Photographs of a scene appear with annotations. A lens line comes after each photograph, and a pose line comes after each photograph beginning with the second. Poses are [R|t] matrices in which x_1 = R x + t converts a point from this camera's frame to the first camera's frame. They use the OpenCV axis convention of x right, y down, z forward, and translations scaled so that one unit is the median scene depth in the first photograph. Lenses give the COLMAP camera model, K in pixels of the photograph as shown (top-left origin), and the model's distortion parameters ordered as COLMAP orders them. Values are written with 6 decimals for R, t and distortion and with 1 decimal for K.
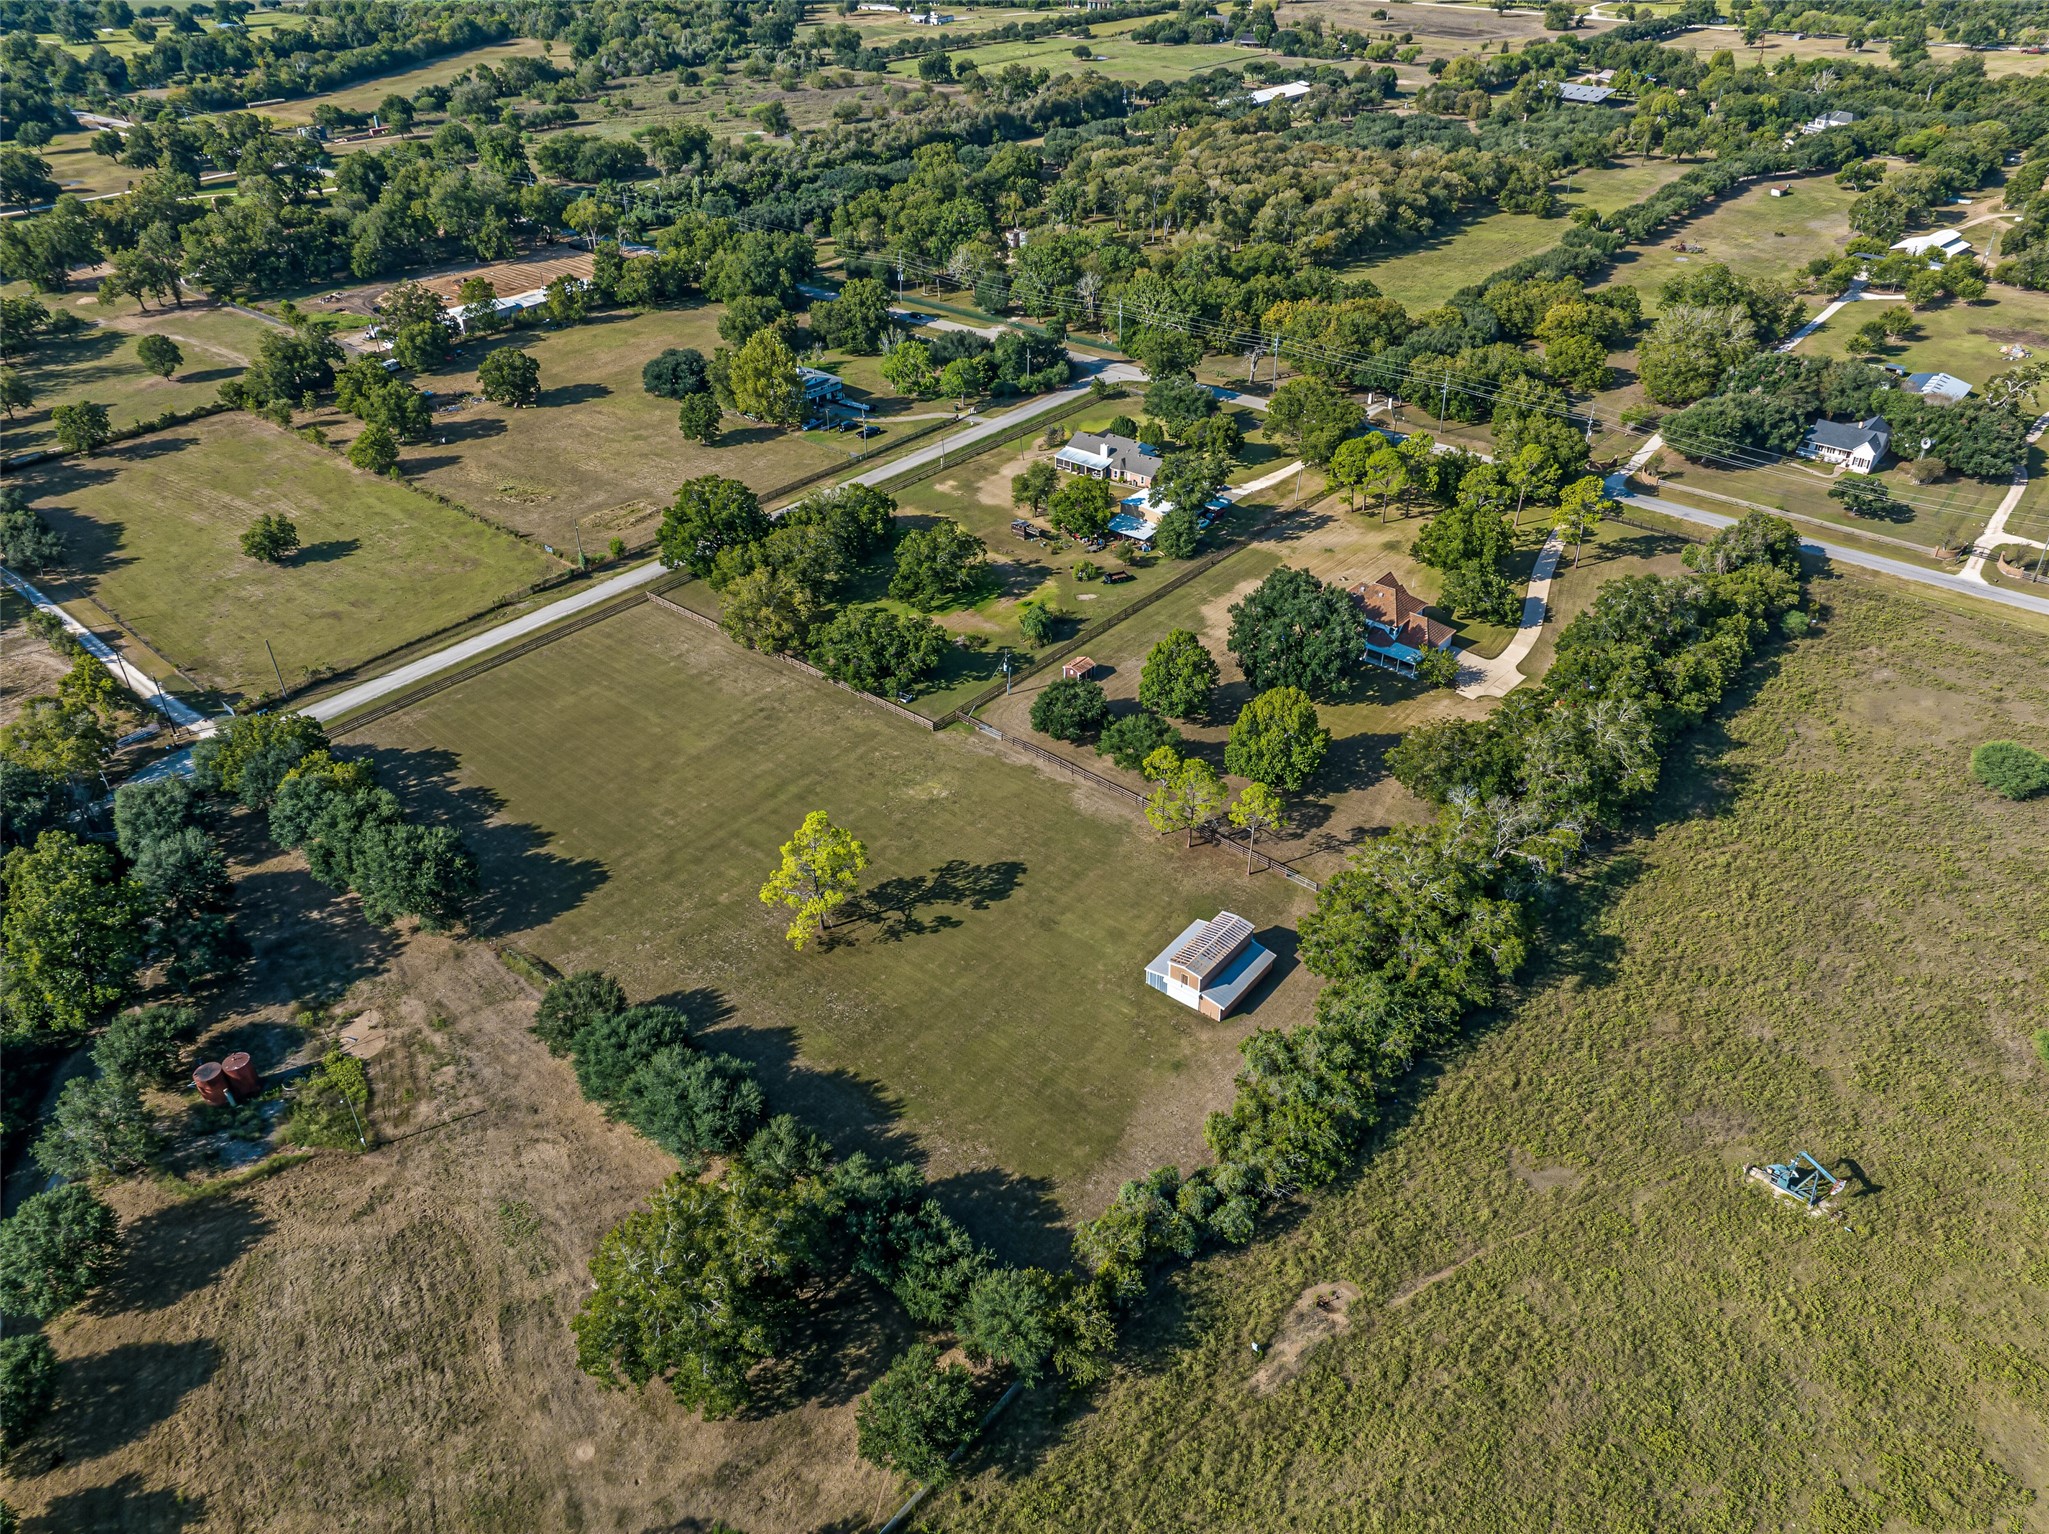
lens RADIAL K [[1445.6, 0, 1027.1], [0, 1445.6, 756.5], [0, 0, 1]] dist [-0.040976, 0.006679]
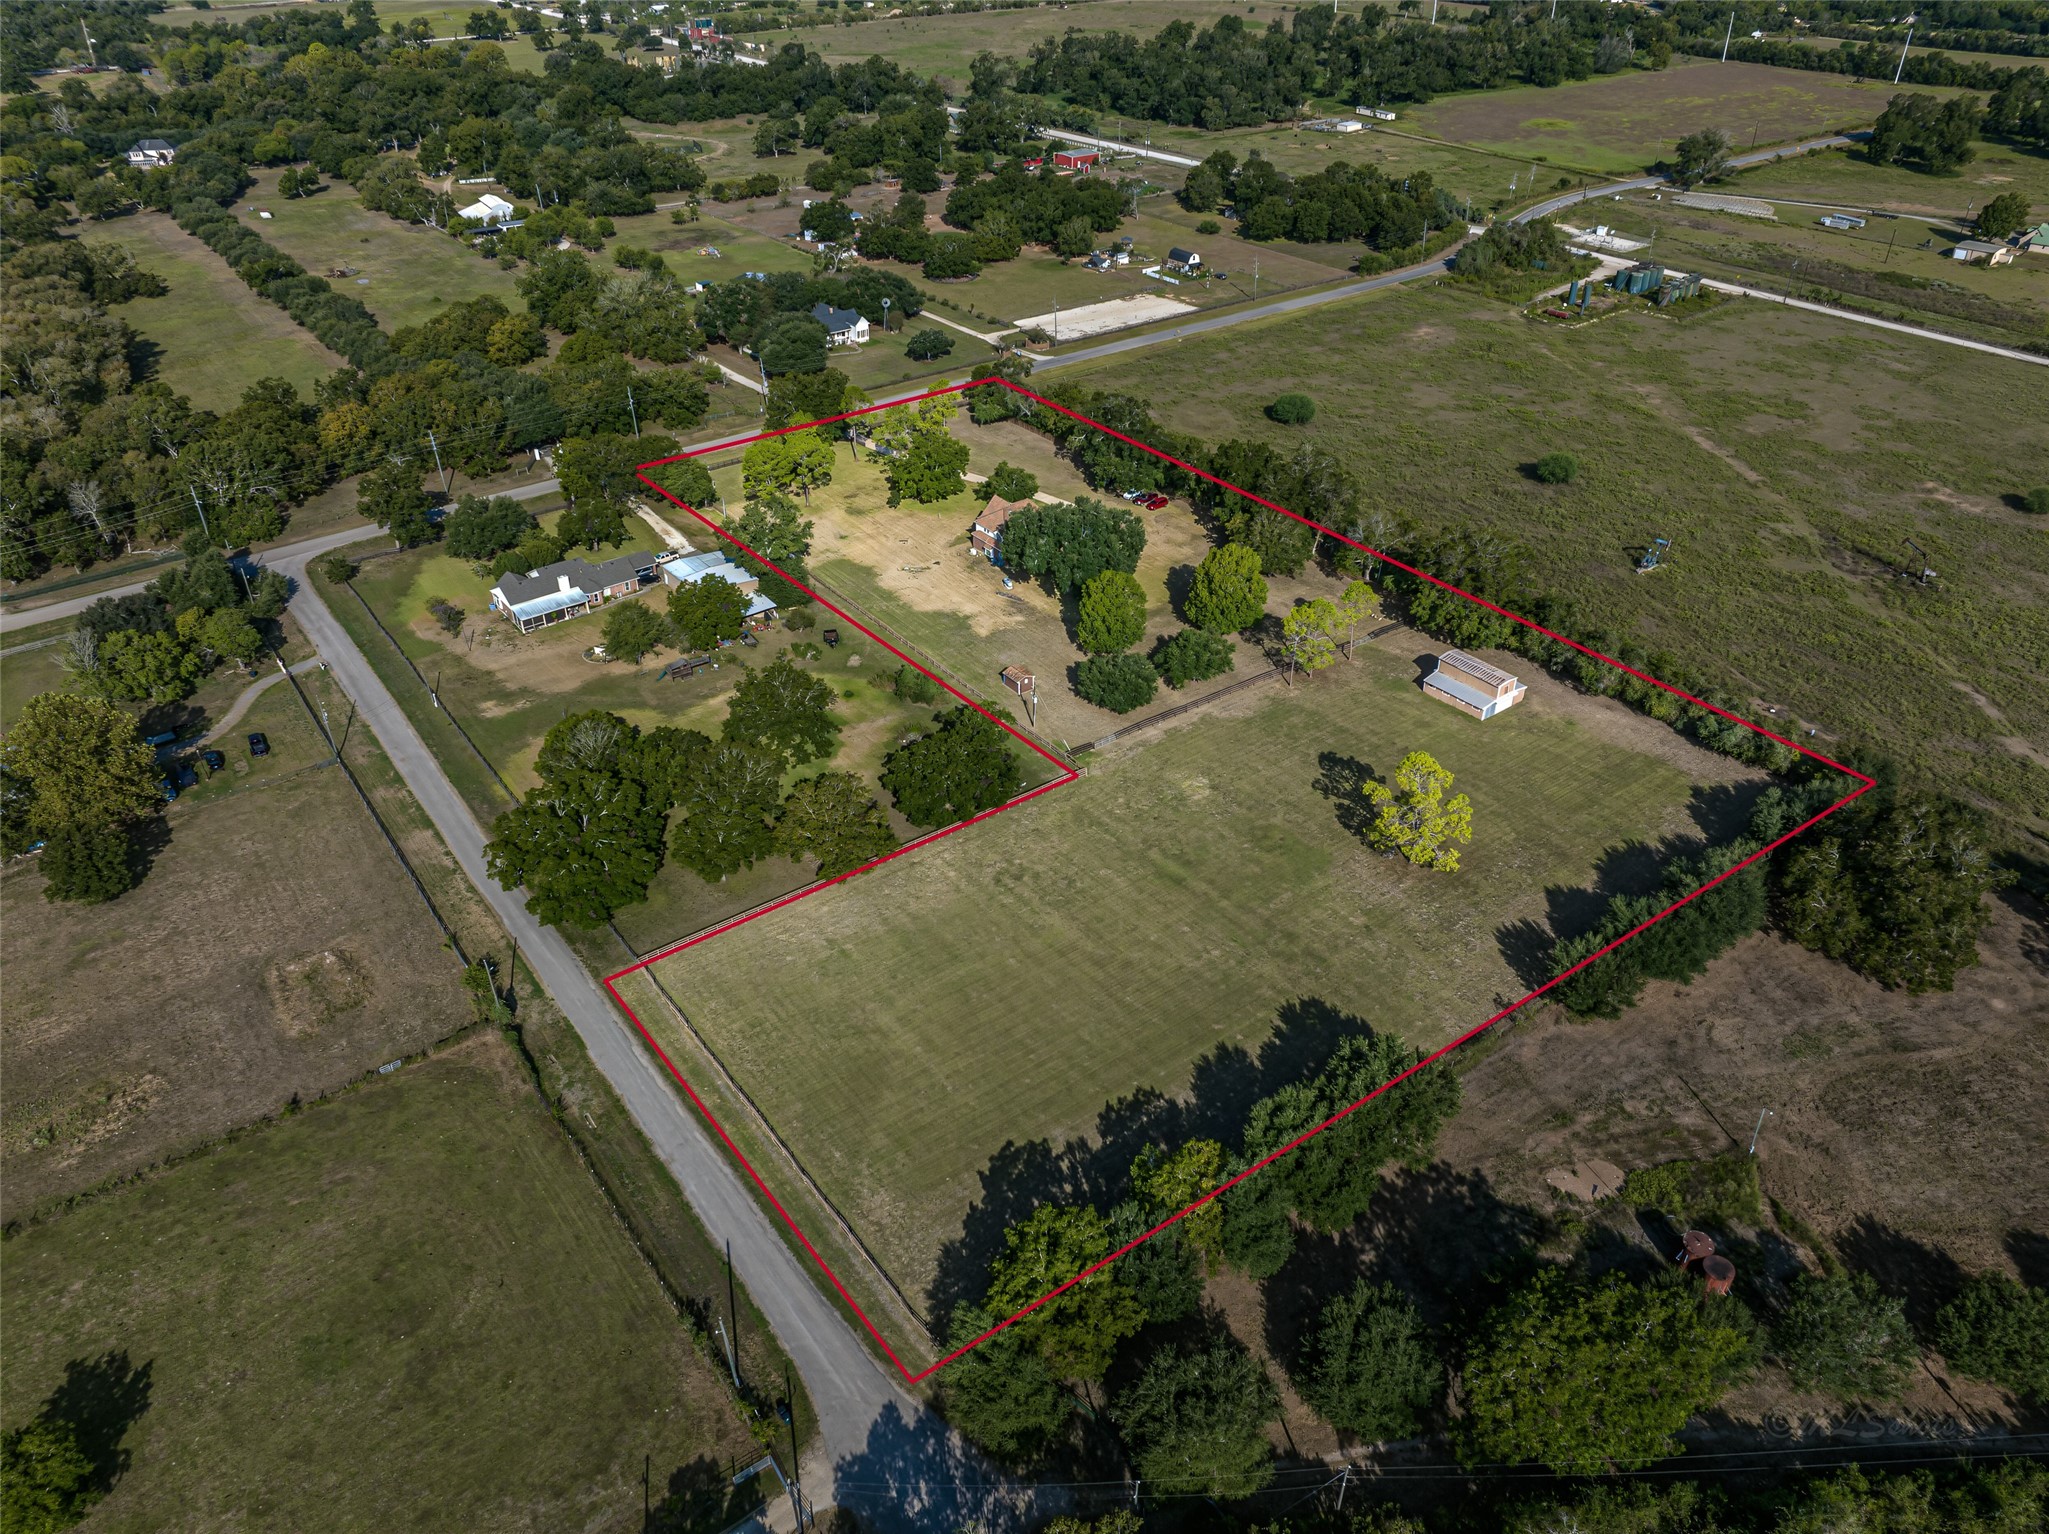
lens RADIAL K [[1445.6, 0, 1027.1], [0, 1445.6, 756.5], [0, 0, 1]] dist [-0.040976, 0.006679]
pose [[0.231186, -0.525072, 0.819056, -0.685704], [0.536105, 0.771272, 0.343119, -0.303425], [-0.811877, 0.359776, 0.459801, 0.468521]]
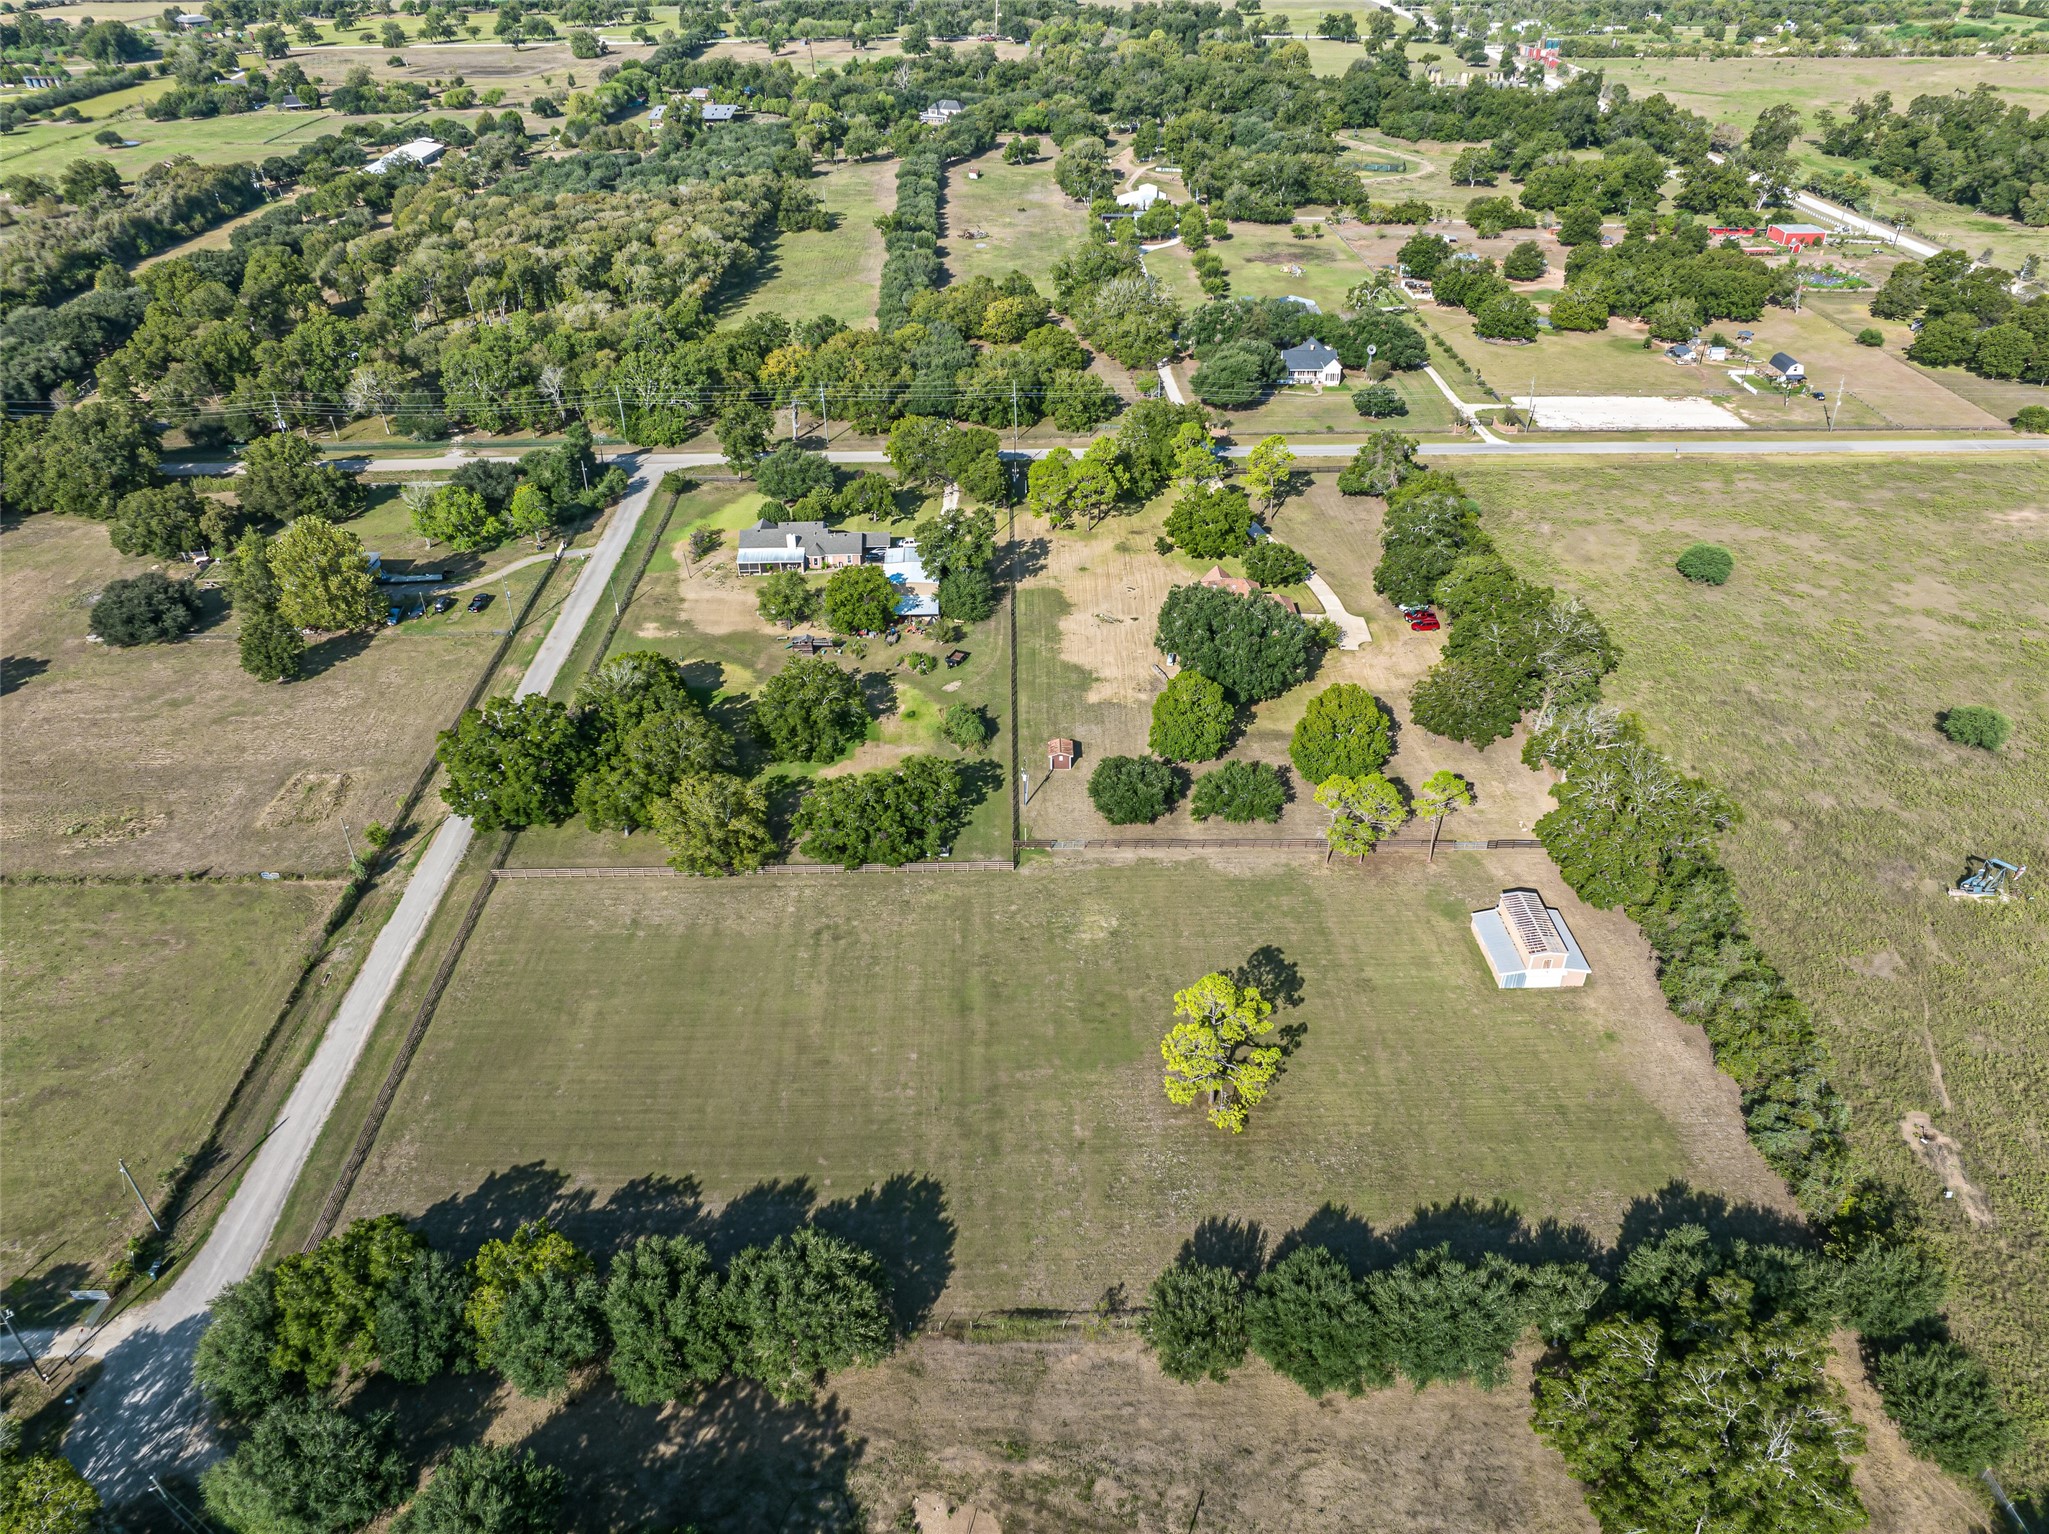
lens RADIAL K [[1445.6, 0, 1027.1], [0, 1445.6, 756.5], [0, 0, 1]] dist [-0.040976, 0.006679]
pose [[0.754500, -0.351022, 0.554539, -0.420162], [0.360274, 0.927780, 0.097097, -0.132269], [-0.548573, 0.126526, 0.826474, 0.204725]]
